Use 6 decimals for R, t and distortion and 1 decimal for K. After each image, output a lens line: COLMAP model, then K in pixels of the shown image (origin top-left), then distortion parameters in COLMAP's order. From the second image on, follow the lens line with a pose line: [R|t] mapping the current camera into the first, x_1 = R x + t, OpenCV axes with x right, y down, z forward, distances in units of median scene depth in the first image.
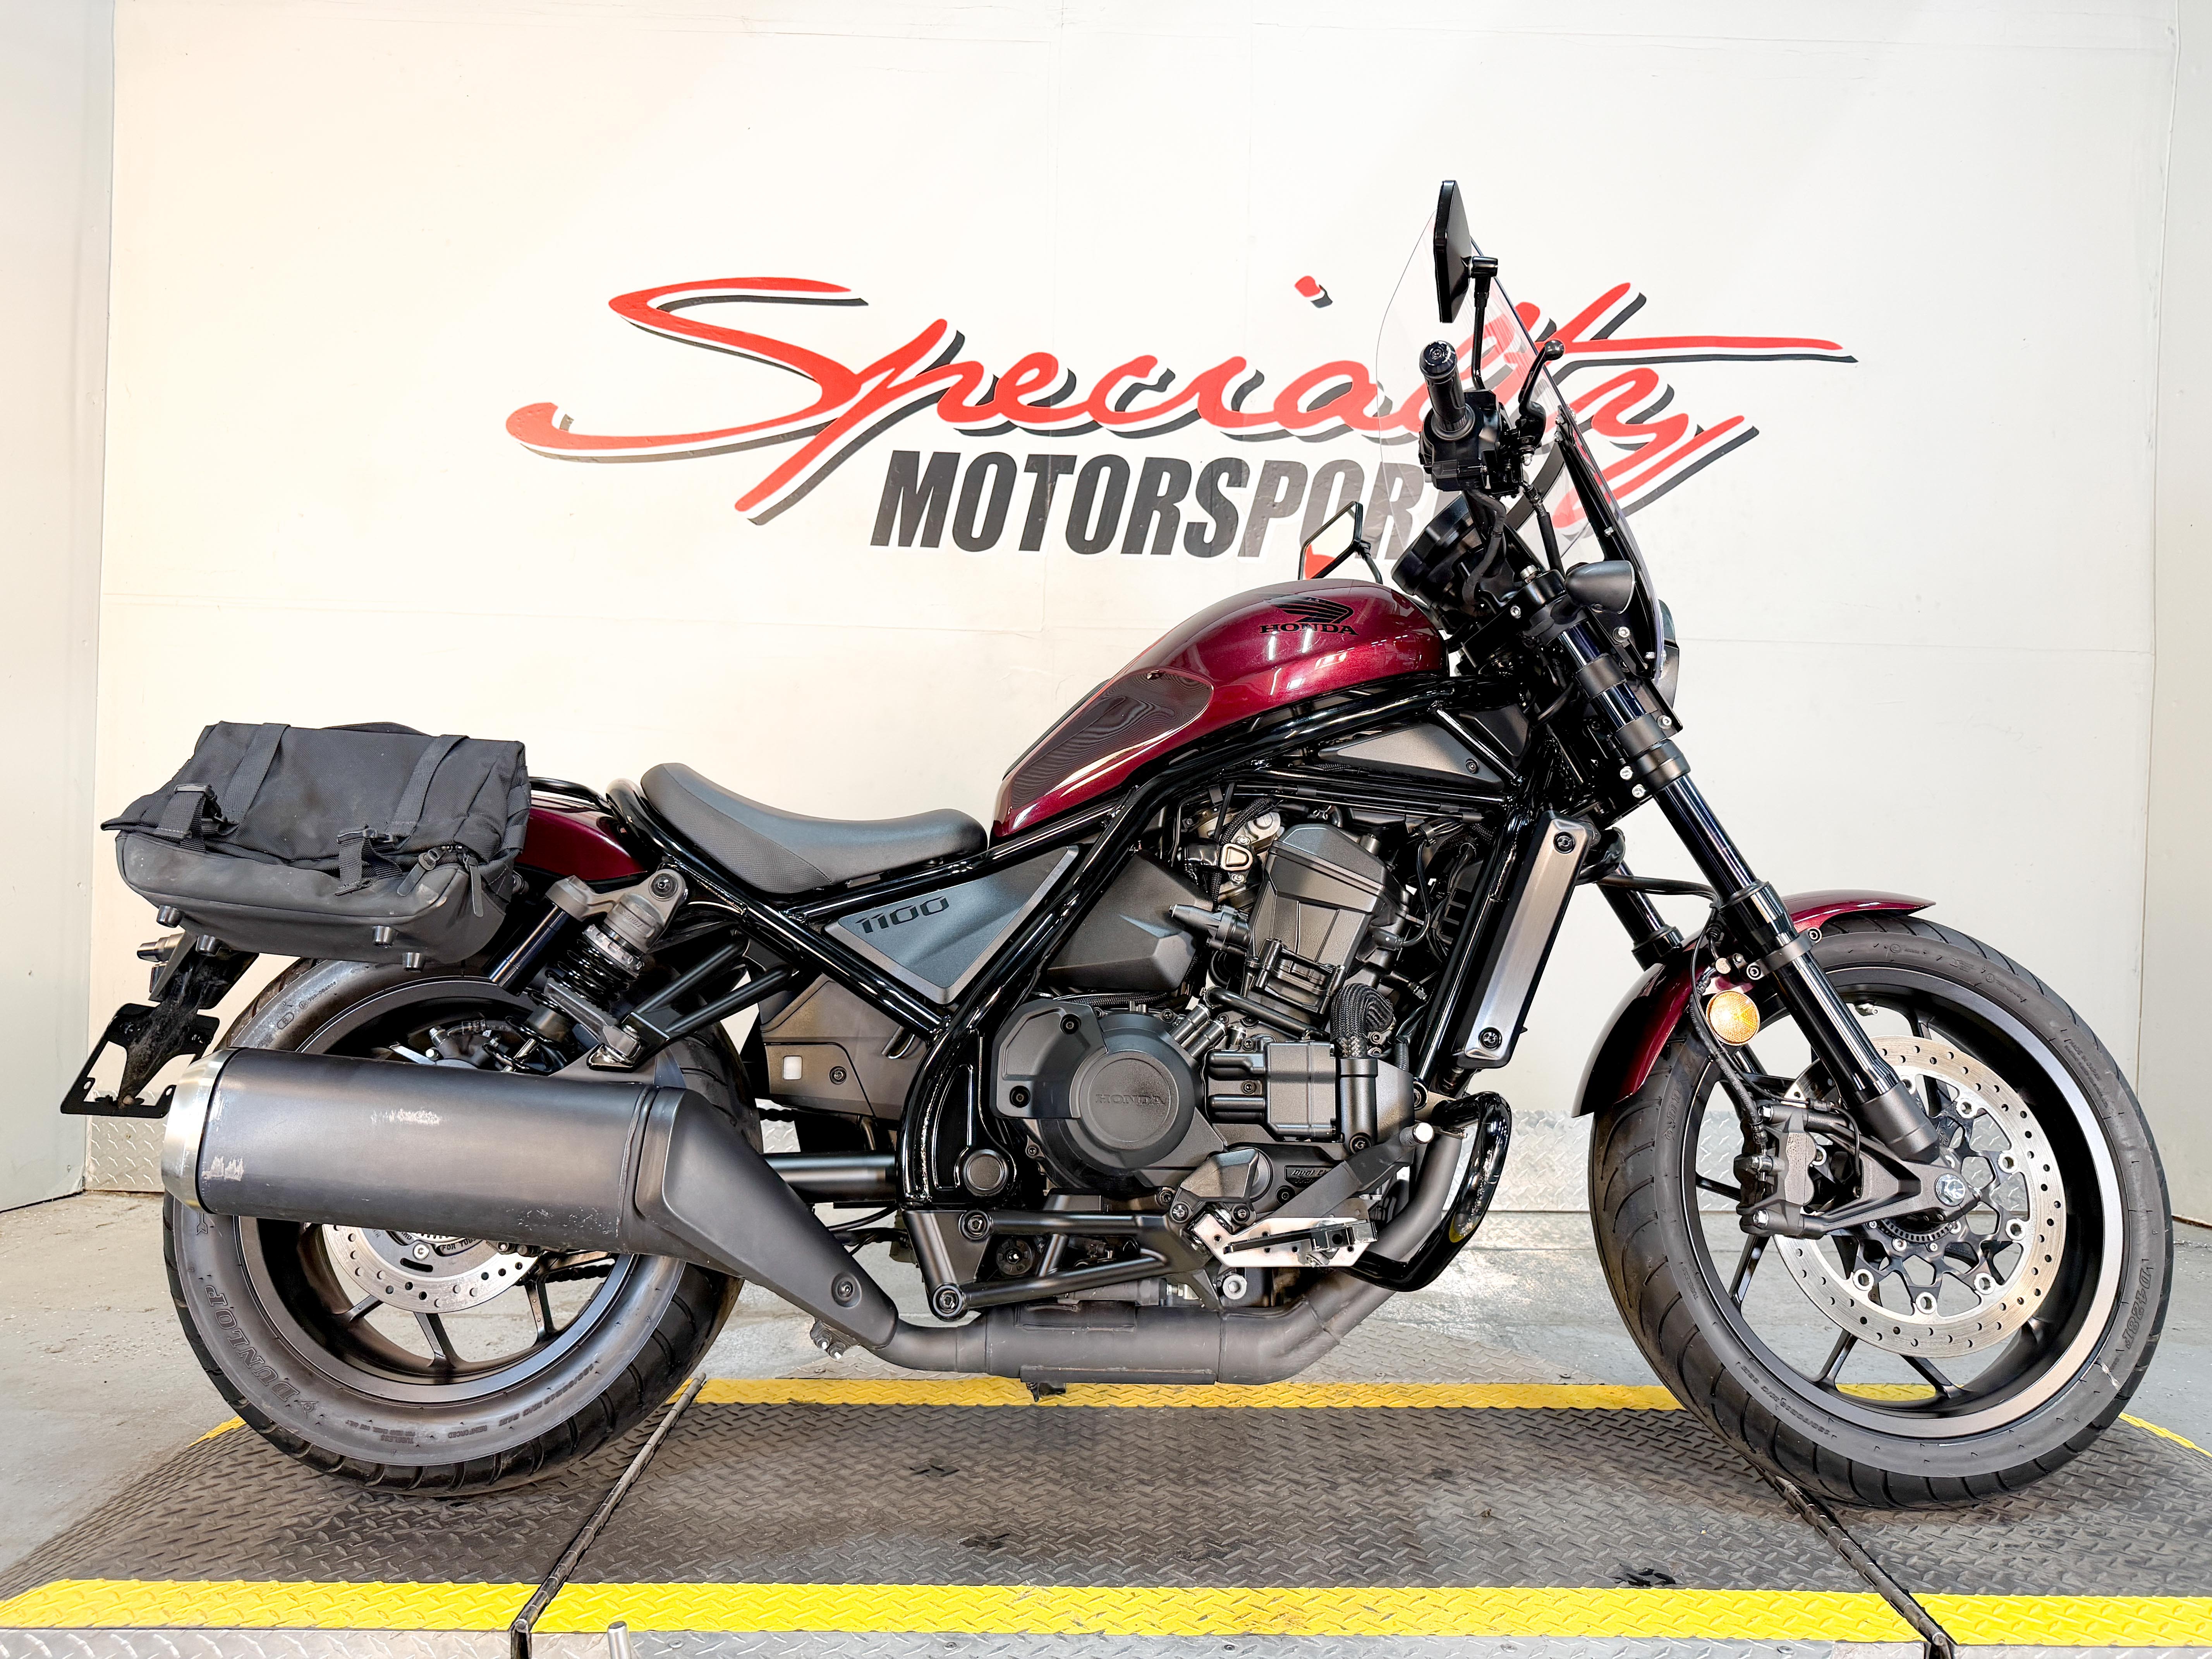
lens RADIAL K [[1572.3, 0, 1103.0], [0, 1572.3, 838.2], [0, 0, 1]] dist [-0.006698, -0.005542]
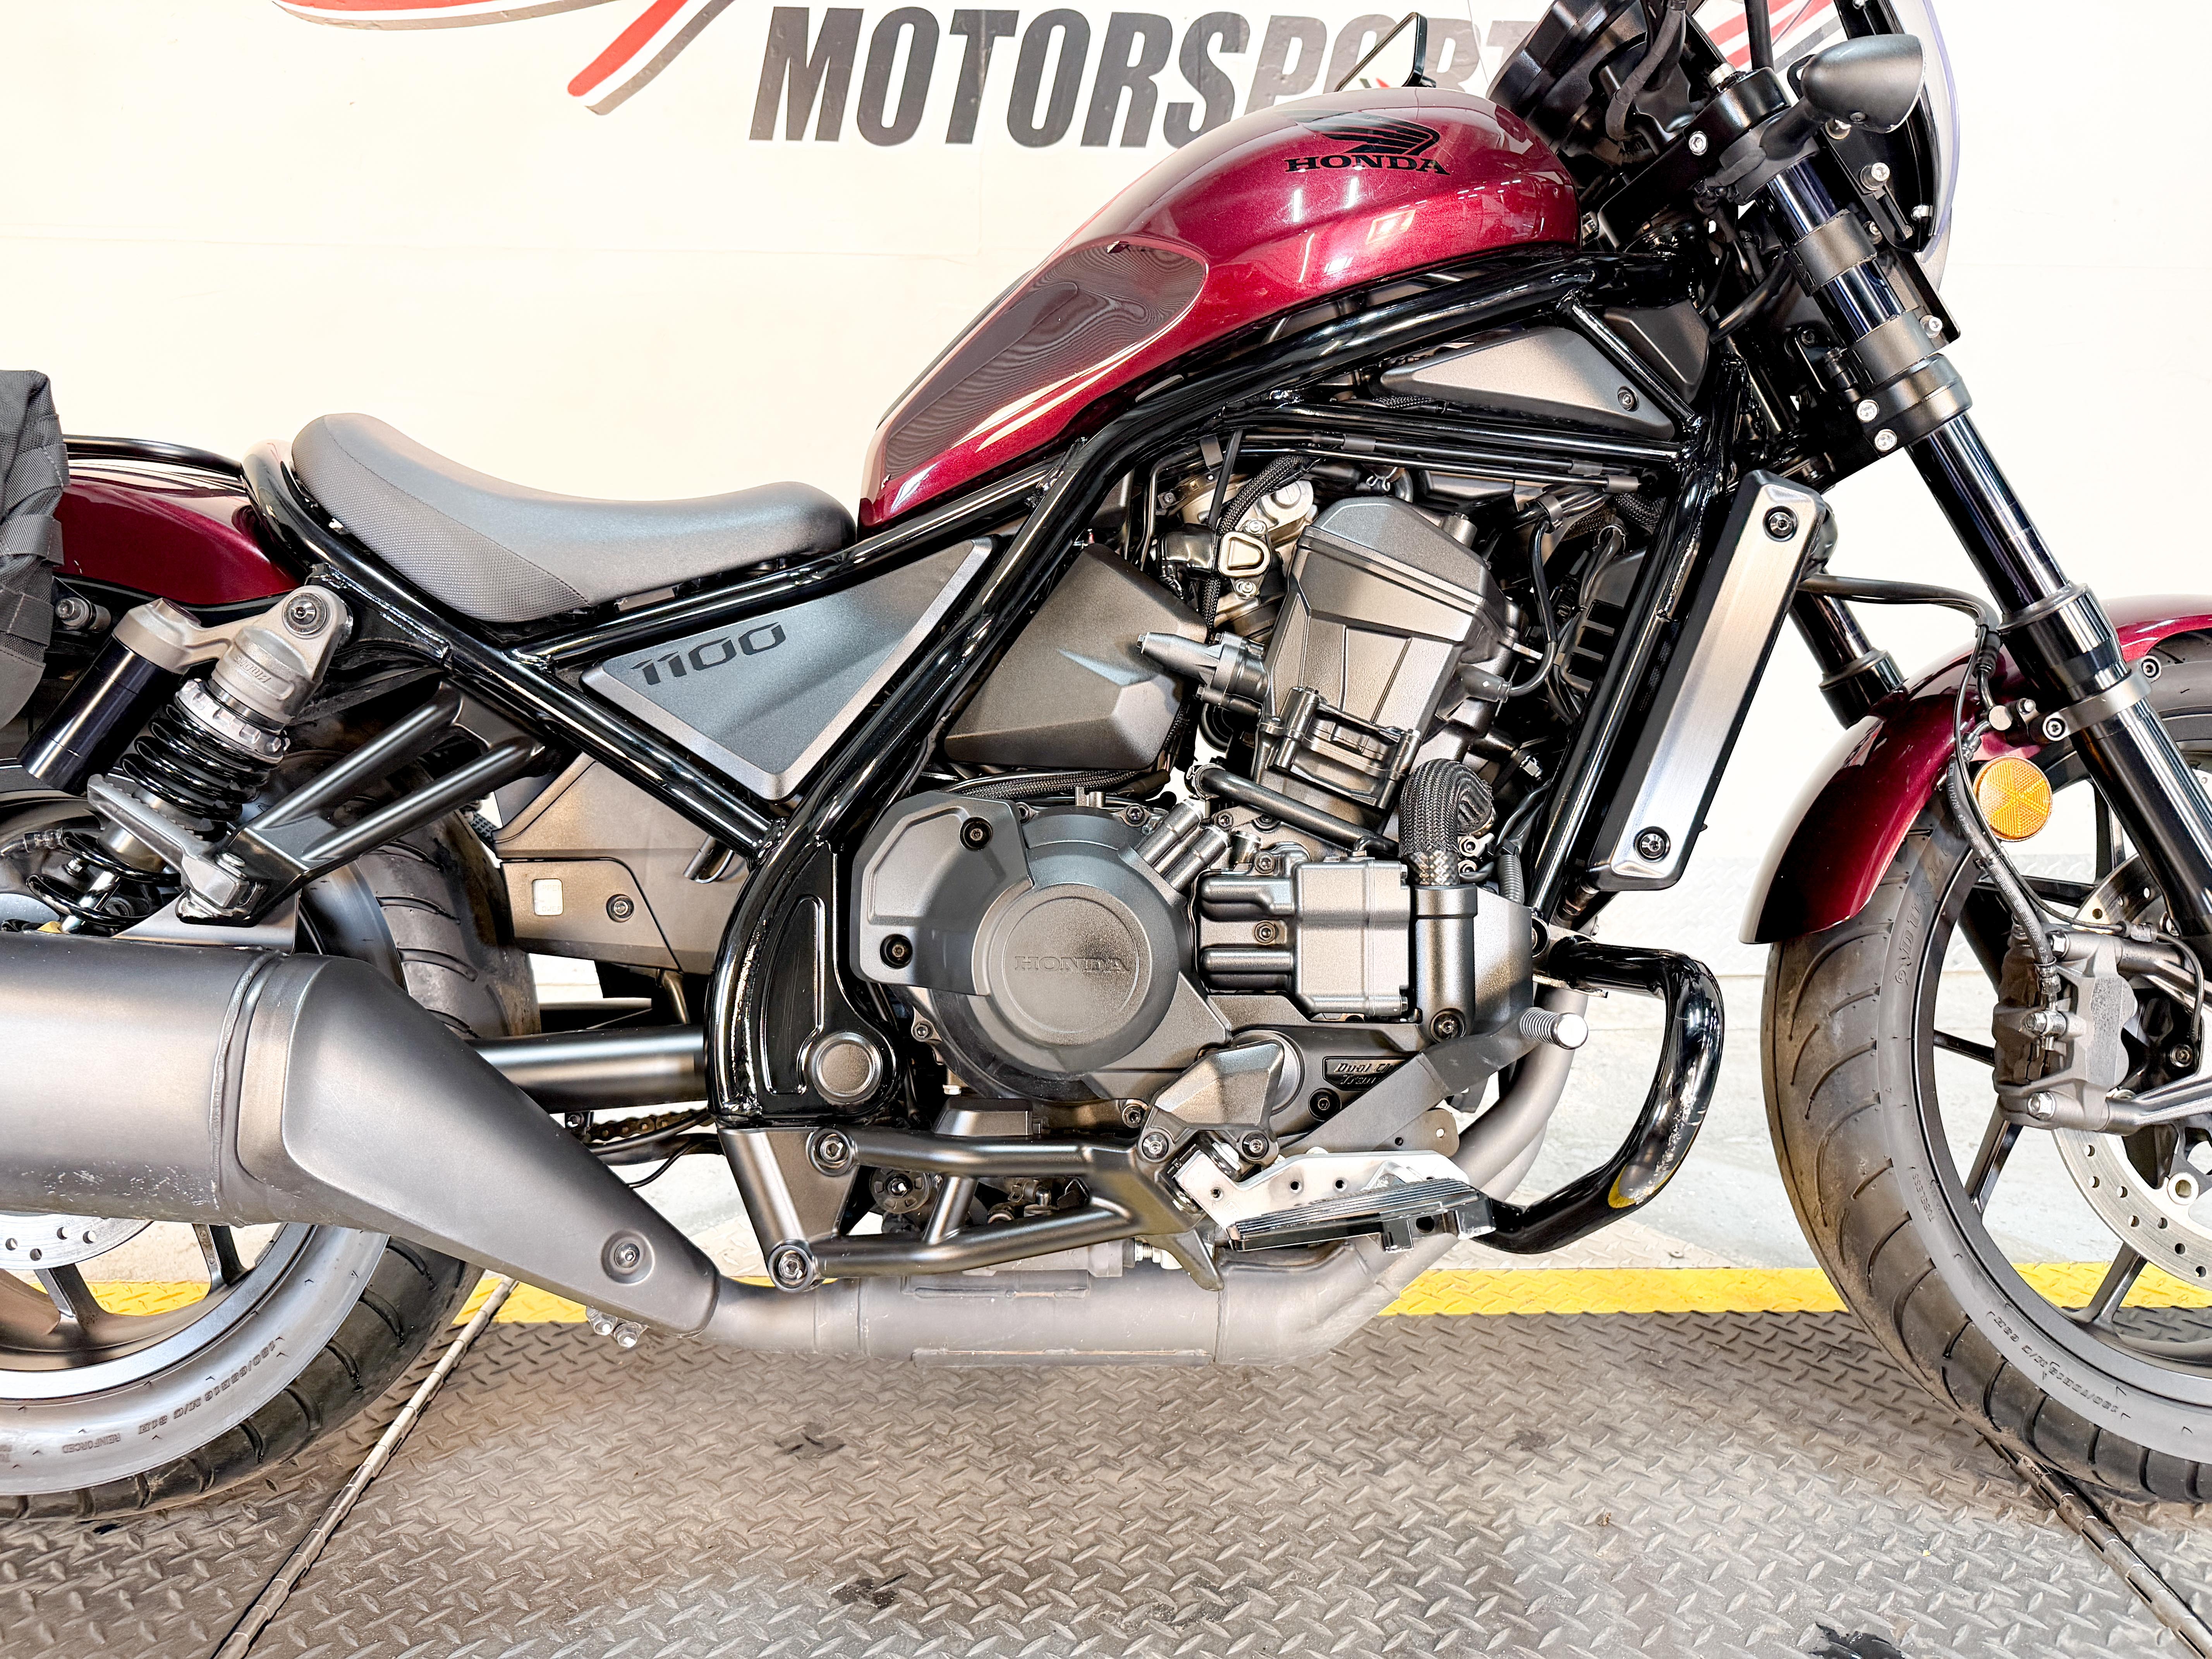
lens RADIAL K [[1572.3, 0, 1103.0], [0, 1572.3, 838.2], [0, 0, 1]] dist [-0.006698, -0.005542]
pose [[0.999871, -0.013529, 0.008626, 0.022308], [0.011635, 0.981544, 0.190880, 0.003205], [-0.011049, -0.190755, 0.981576, 0.373836]]
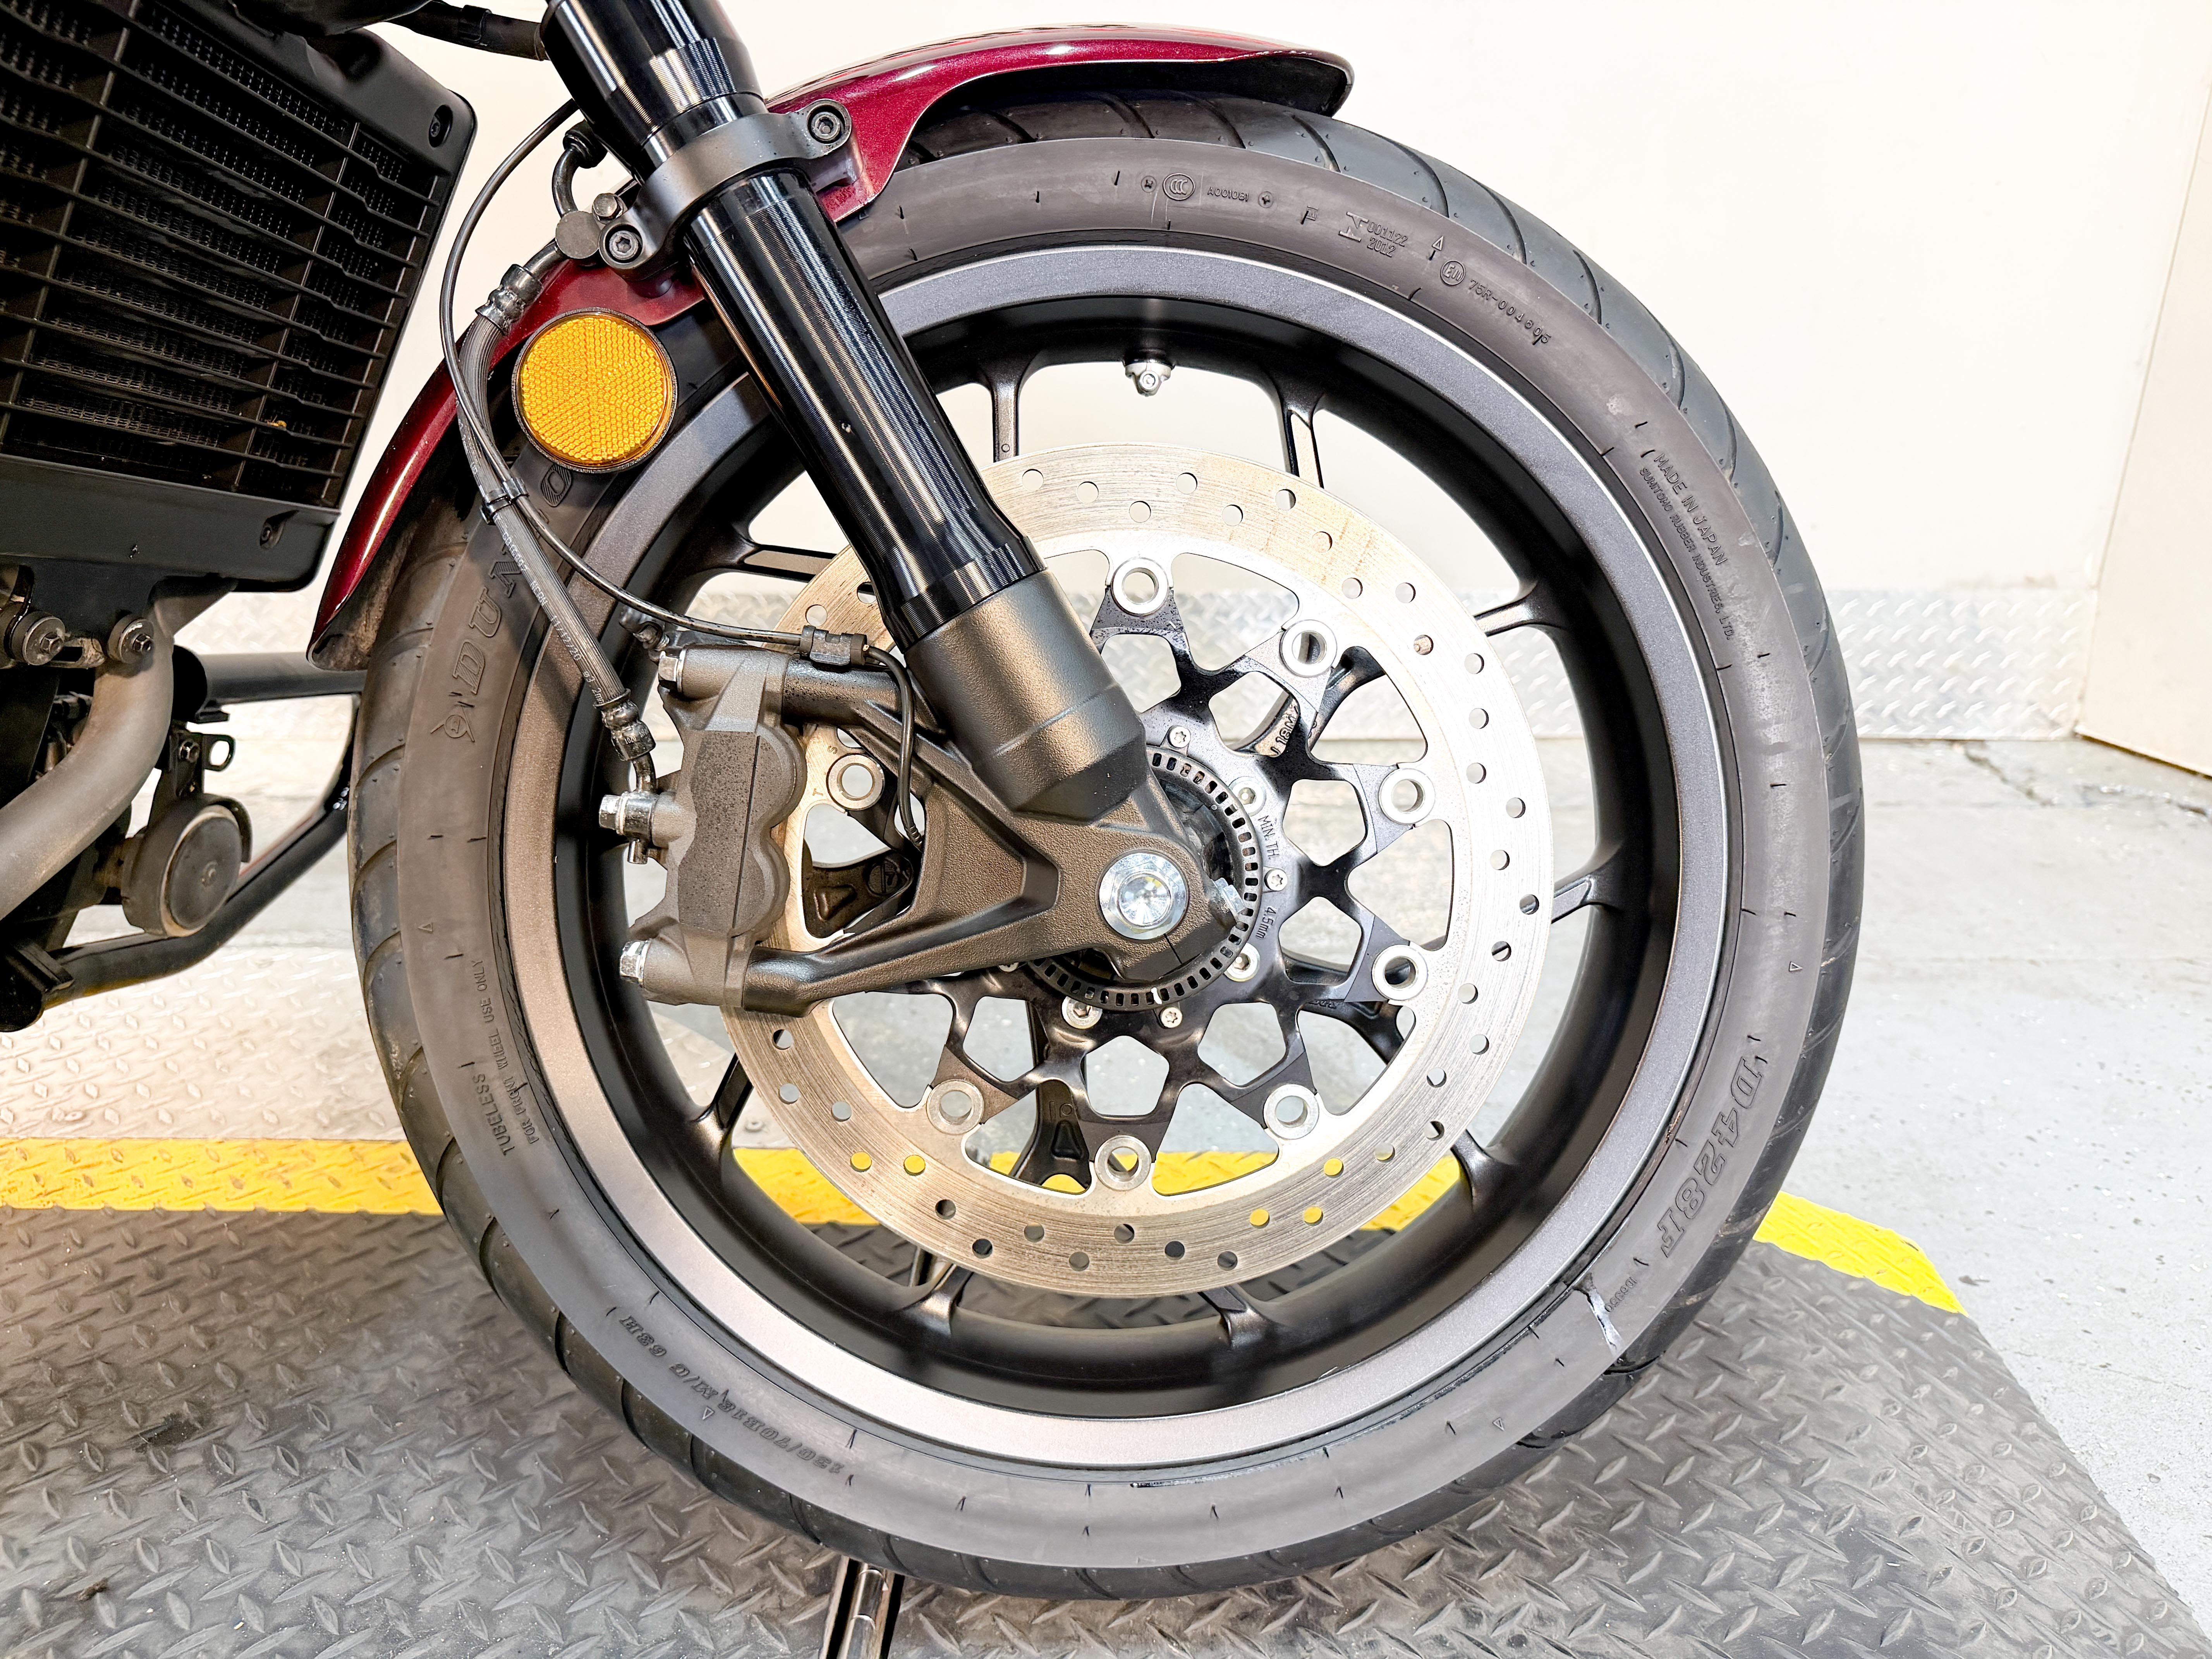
lens RADIAL K [[1587.0, 0, 1107.7], [0, 1587.0, 834.6], [0, 0, 1]] dist [-0.023362, 0.003928]
pose [[0.999518, -0.004848, -0.030659, 0.522094], [0.014759, 0.943161, 0.332007, 0.093206], [0.027307, -0.332300, 0.942778, 0.651447]]
